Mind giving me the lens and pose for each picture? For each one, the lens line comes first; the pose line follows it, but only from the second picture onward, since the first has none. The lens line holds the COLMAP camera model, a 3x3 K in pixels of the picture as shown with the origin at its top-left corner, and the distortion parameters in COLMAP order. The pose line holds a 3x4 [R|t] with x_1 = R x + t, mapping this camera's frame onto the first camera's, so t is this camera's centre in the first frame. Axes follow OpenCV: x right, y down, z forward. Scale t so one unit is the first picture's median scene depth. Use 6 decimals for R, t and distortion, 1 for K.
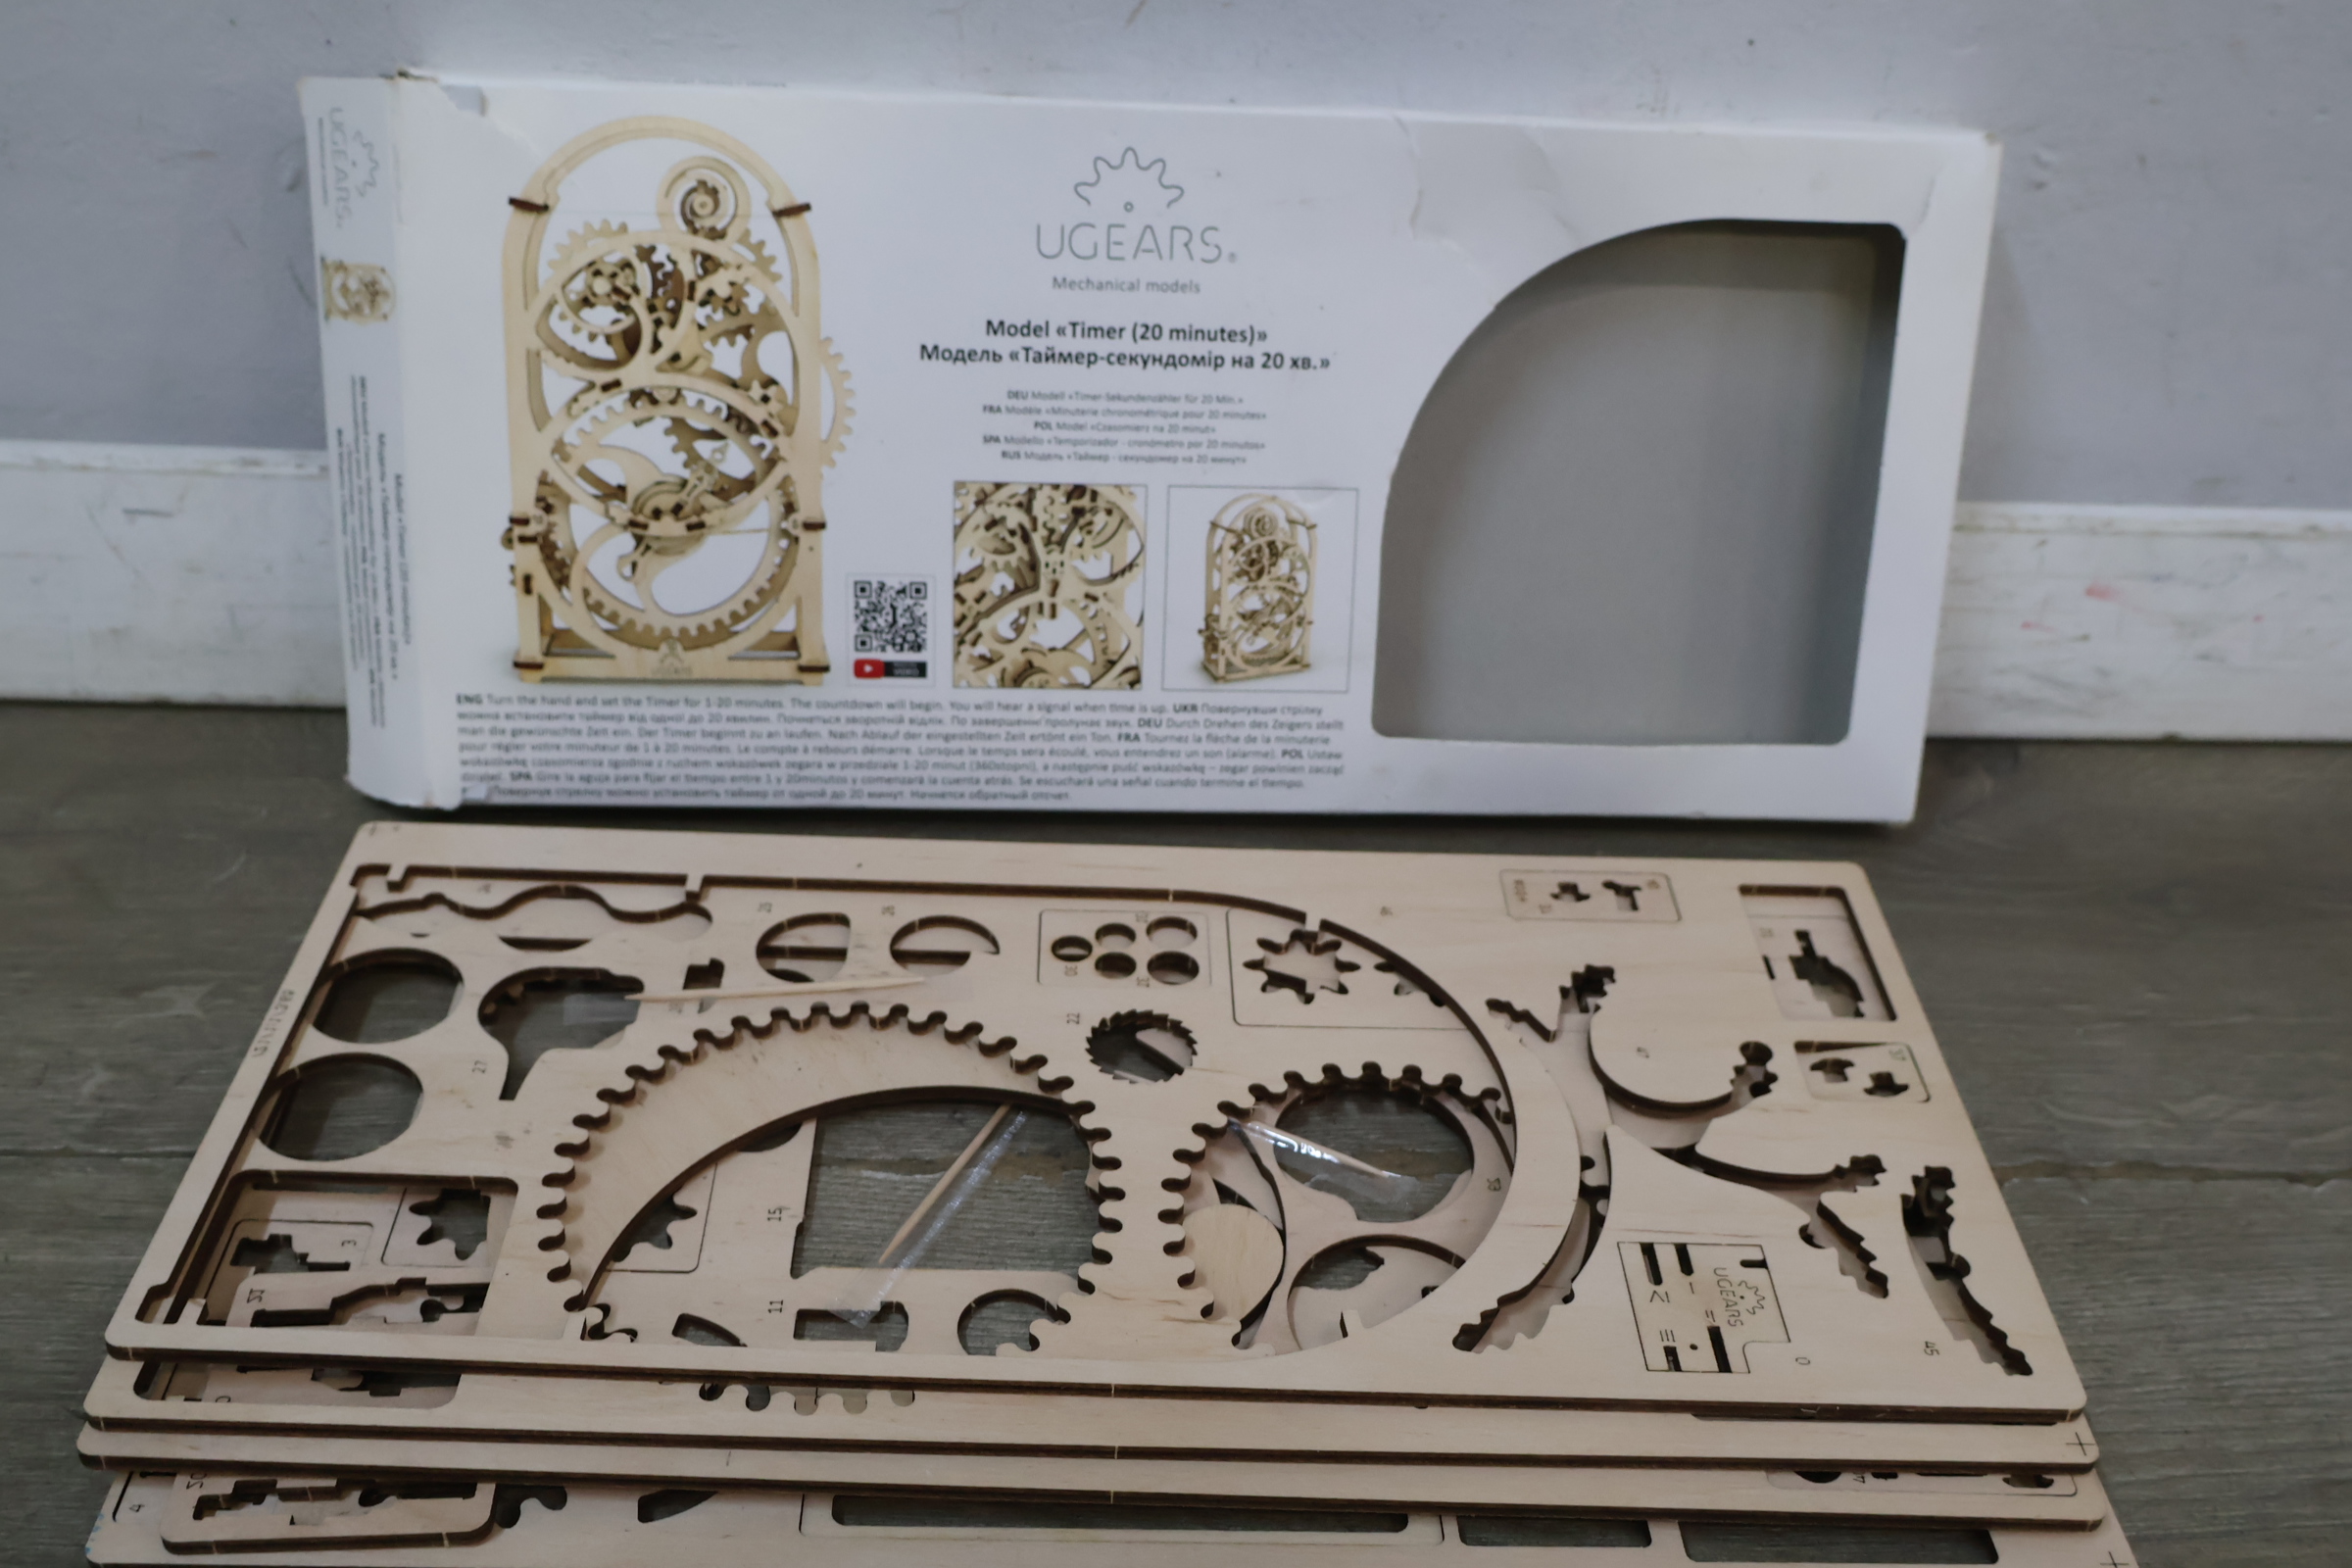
lens RADIAL K [[2301.8, 0, 1168.7], [0, 2301.8, 789.1], [0, 0, 1]] dist [0.017665, 0.000000]
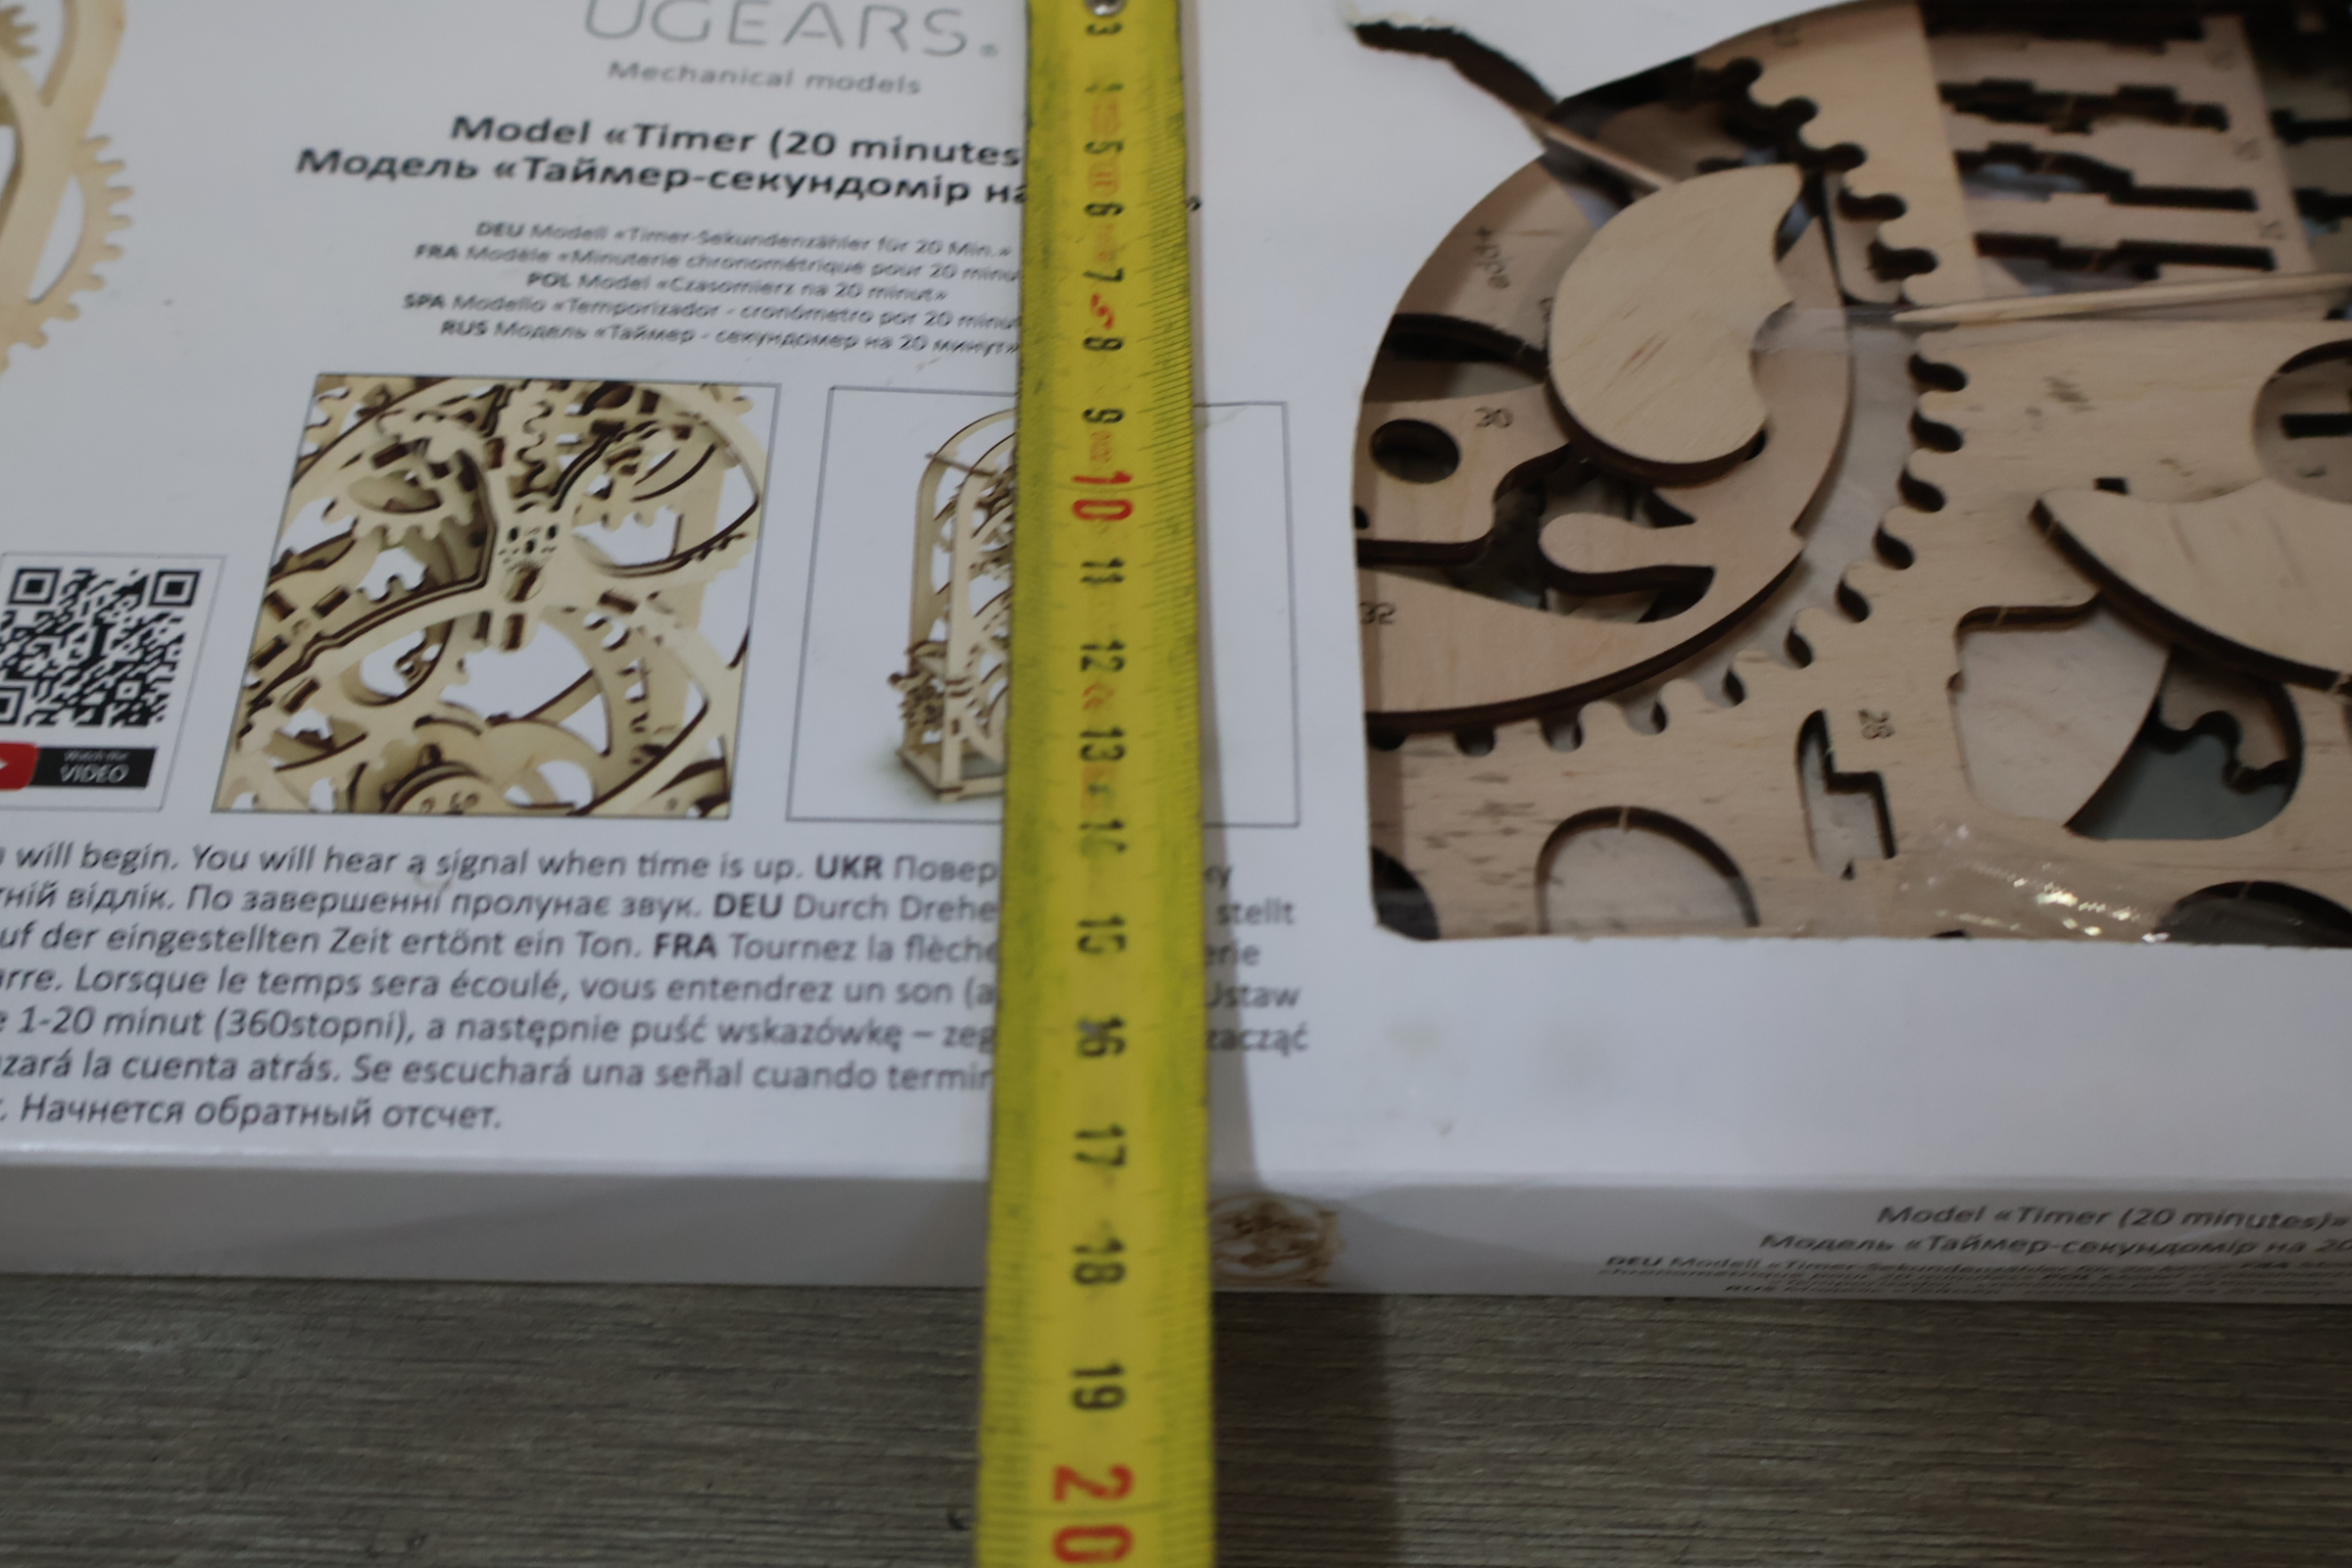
lens RADIAL K [[2301.8, 0, 1144.9], [0, 2301.8, 785.3], [0, 0, 1]] dist [0.017665, 0.000000]
pose [[0.998237, -0.047609, -0.035456, 0.069370], [0.006538, 0.681845, -0.731468, 0.228537], [0.059000, 0.729946, 0.680954, 0.776473]]
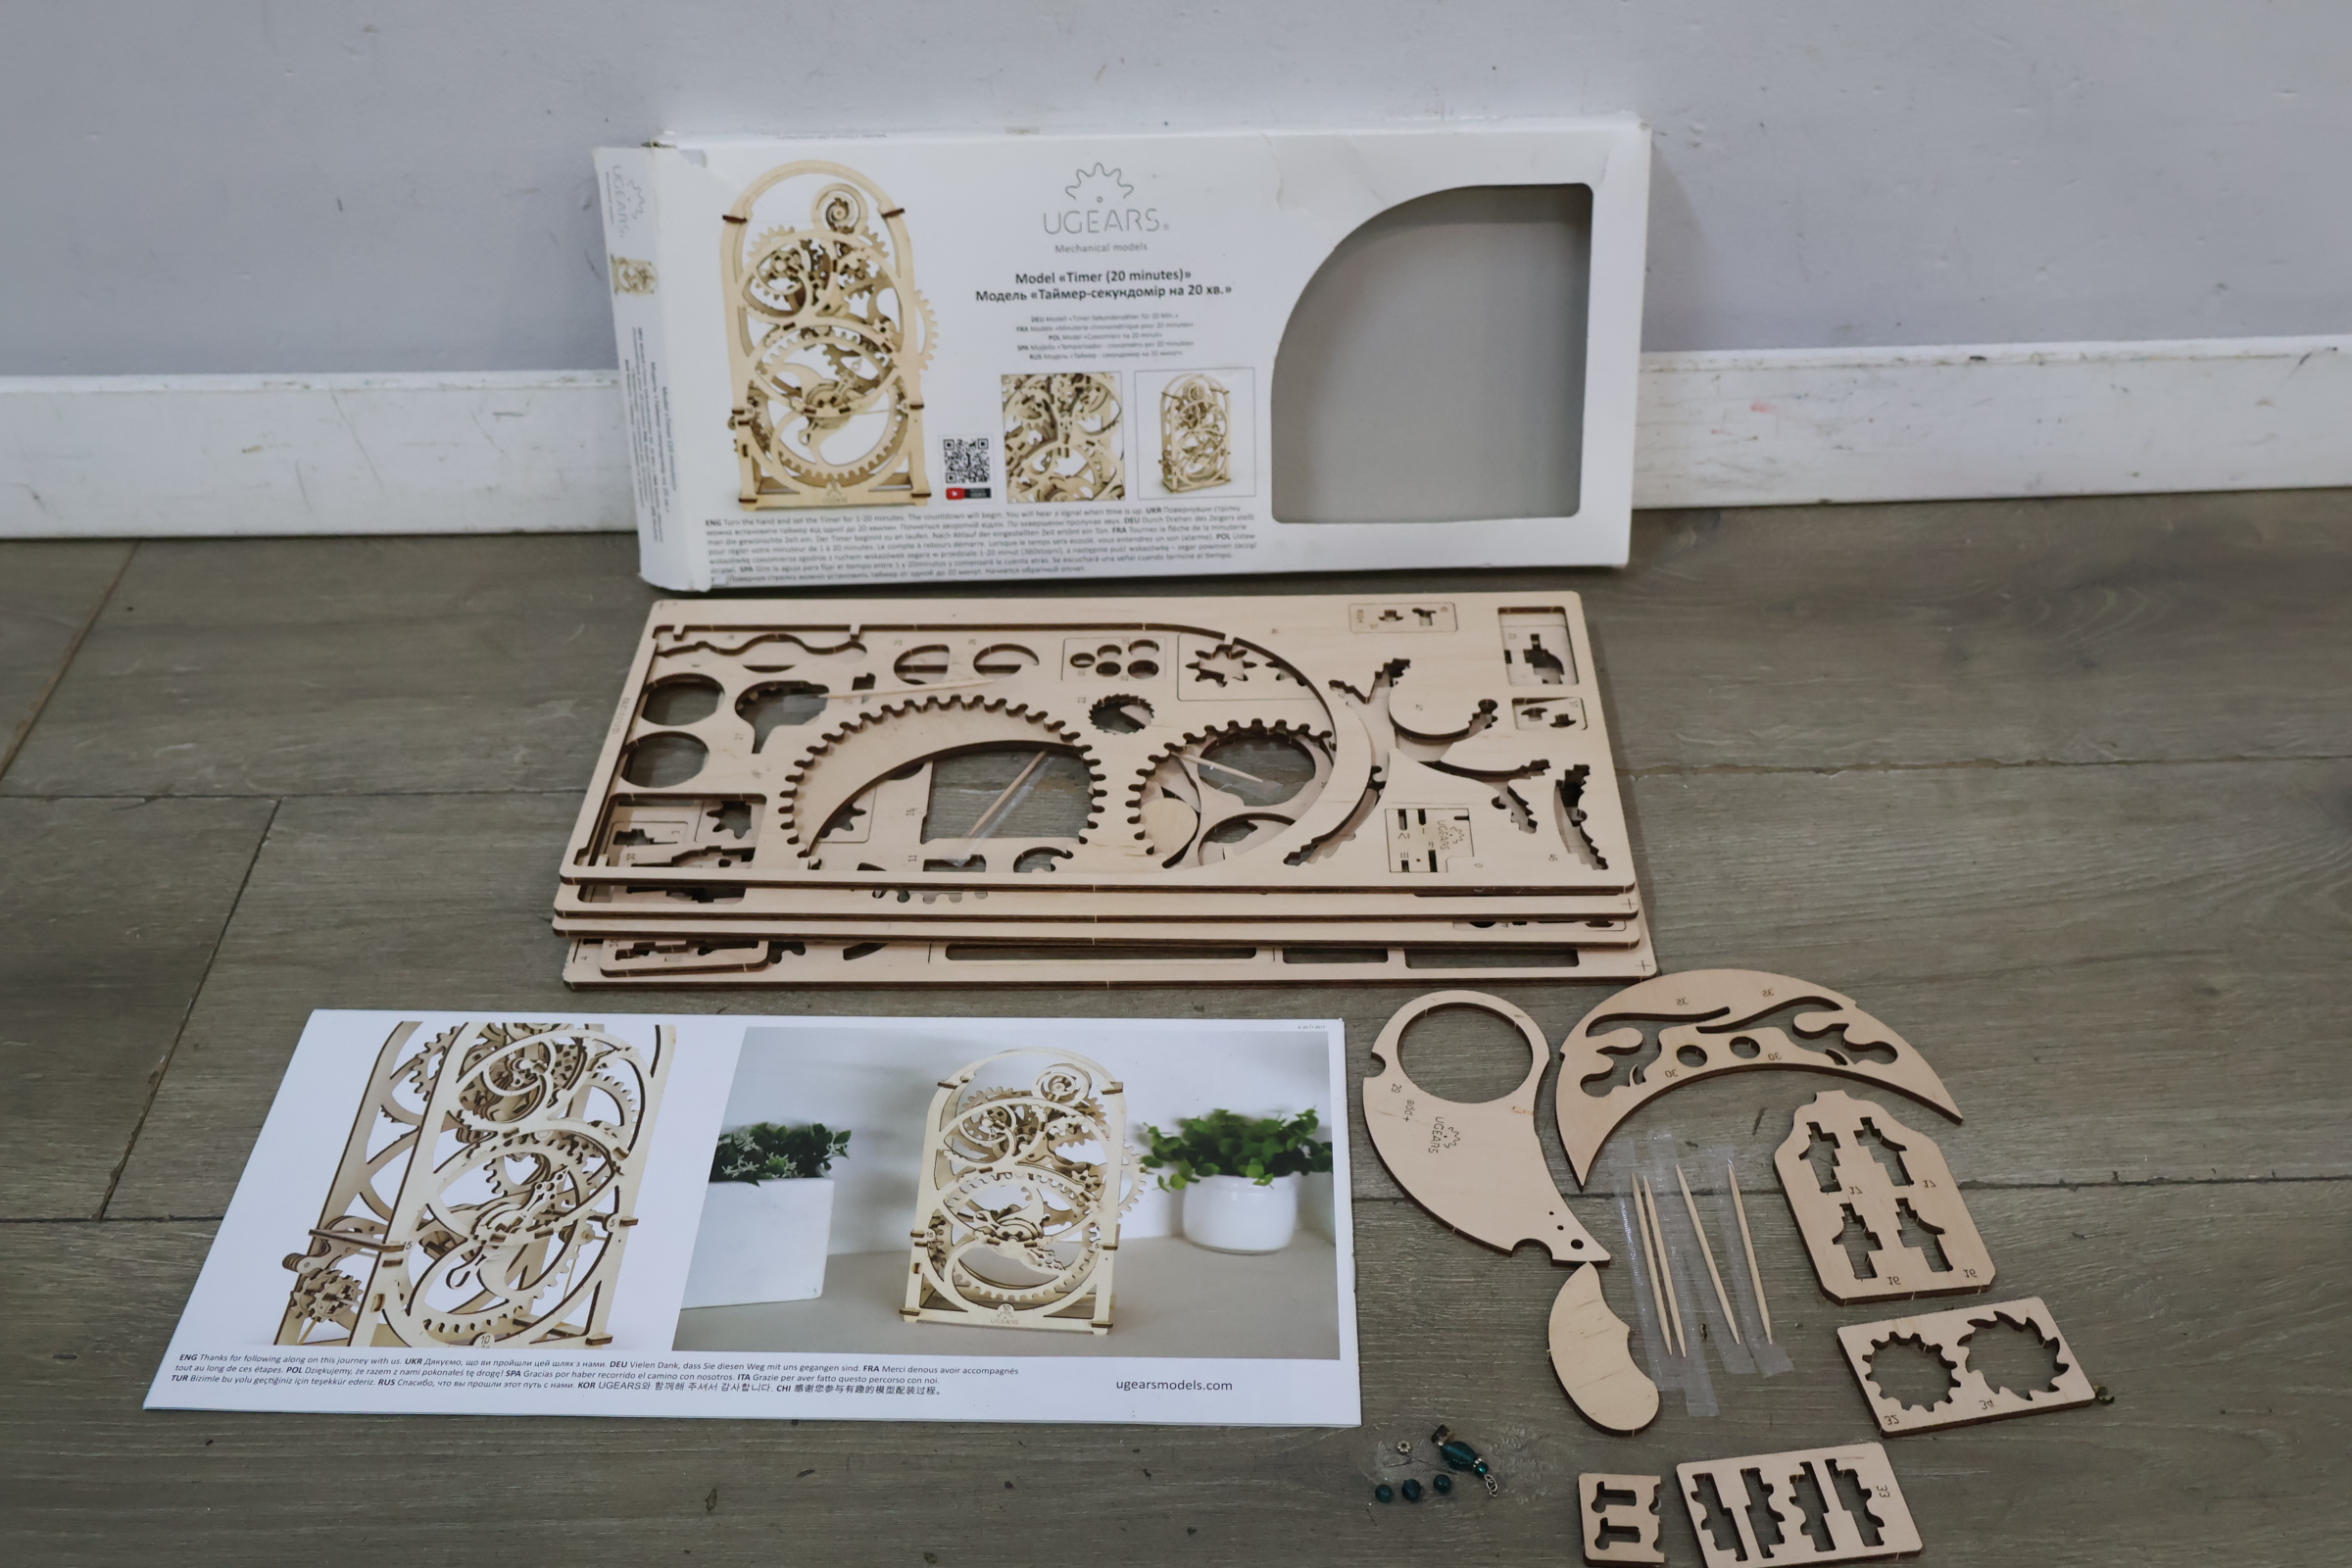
lens RADIAL K [[2301.8, 0, 1164.5], [0, 2301.8, 790.2], [0, 0, 1]] dist [0.017665, 0.000000]
pose [[0.996990, -0.032121, -0.070563, 0.125681], [0.038514, 0.995089, 0.091182, 0.013160], [0.067288, -0.093625, 0.993331, -0.623790]]
